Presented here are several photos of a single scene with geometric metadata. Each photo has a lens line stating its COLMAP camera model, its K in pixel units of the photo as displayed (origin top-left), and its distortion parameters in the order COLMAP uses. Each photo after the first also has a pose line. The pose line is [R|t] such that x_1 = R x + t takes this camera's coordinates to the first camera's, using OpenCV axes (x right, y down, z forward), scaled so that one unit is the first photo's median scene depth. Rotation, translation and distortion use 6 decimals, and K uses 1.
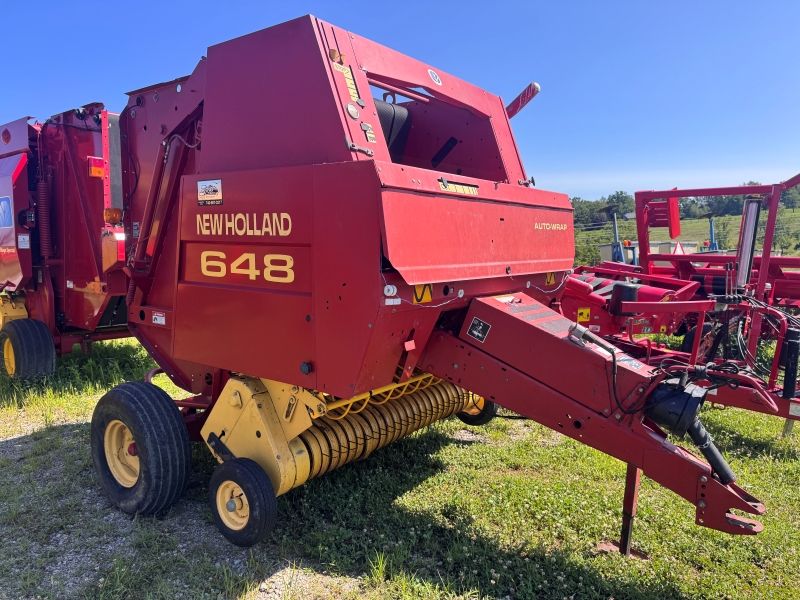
lens RADIAL K [[566.8, 0, 393.4], [0, 566.8, 298.5], [0, 0, 1]] dist [0.060107, -0.078609]
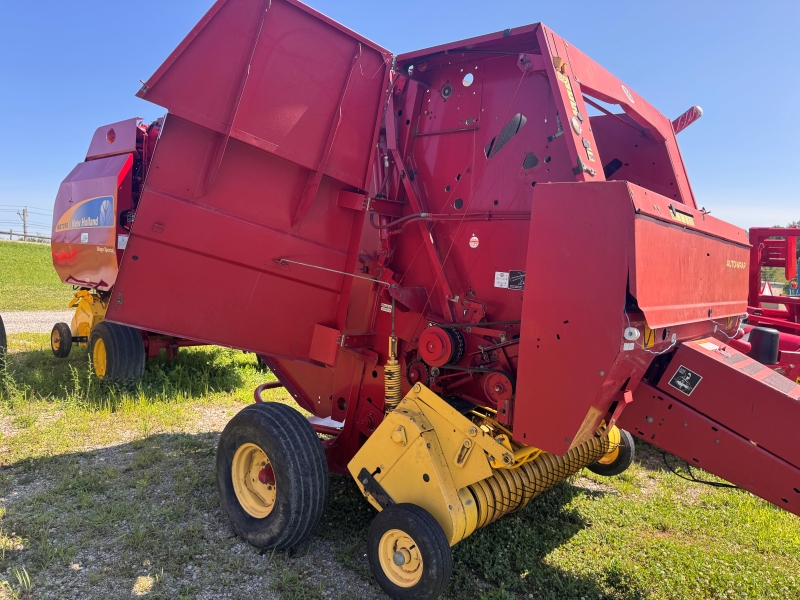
lens RADIAL K [[566.8, 0, 385.6], [0, 566.8, 297.3], [0, 0, 1]] dist [0.060107, -0.078609]
pose [[0.995725, 0.066571, -0.064030, -0.228358], [-0.068531, 0.997230, -0.028909, -0.013081], [0.061928, 0.033174, 0.997529, 0.081500]]
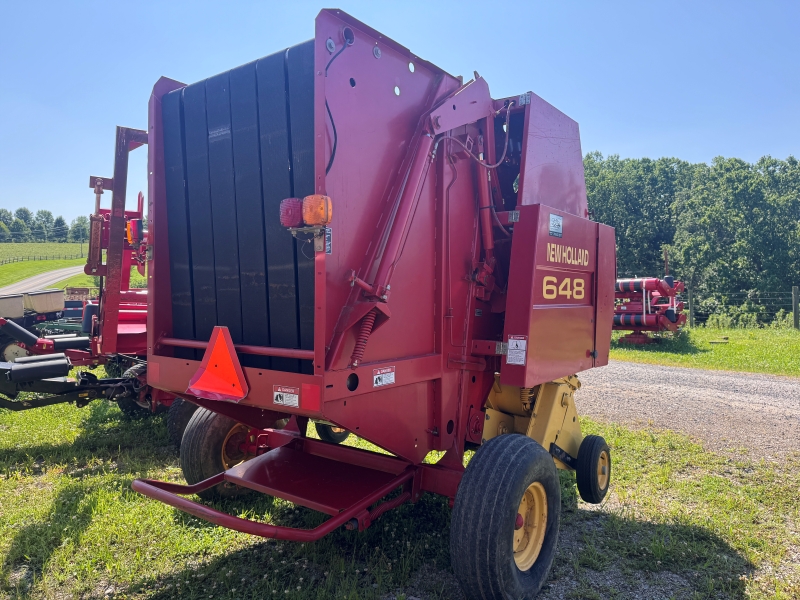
lens RADIAL K [[566.8, 0, 396.8], [0, 566.8, 301.1], [0, 0, 1]] dist [0.060107, -0.078609]
pose [[-0.010219, -0.021493, 0.999717, -2.047518], [0.100407, 0.994694, 0.022412, -0.127700], [-0.994894, 0.100608, -0.008007, 1.870683]]
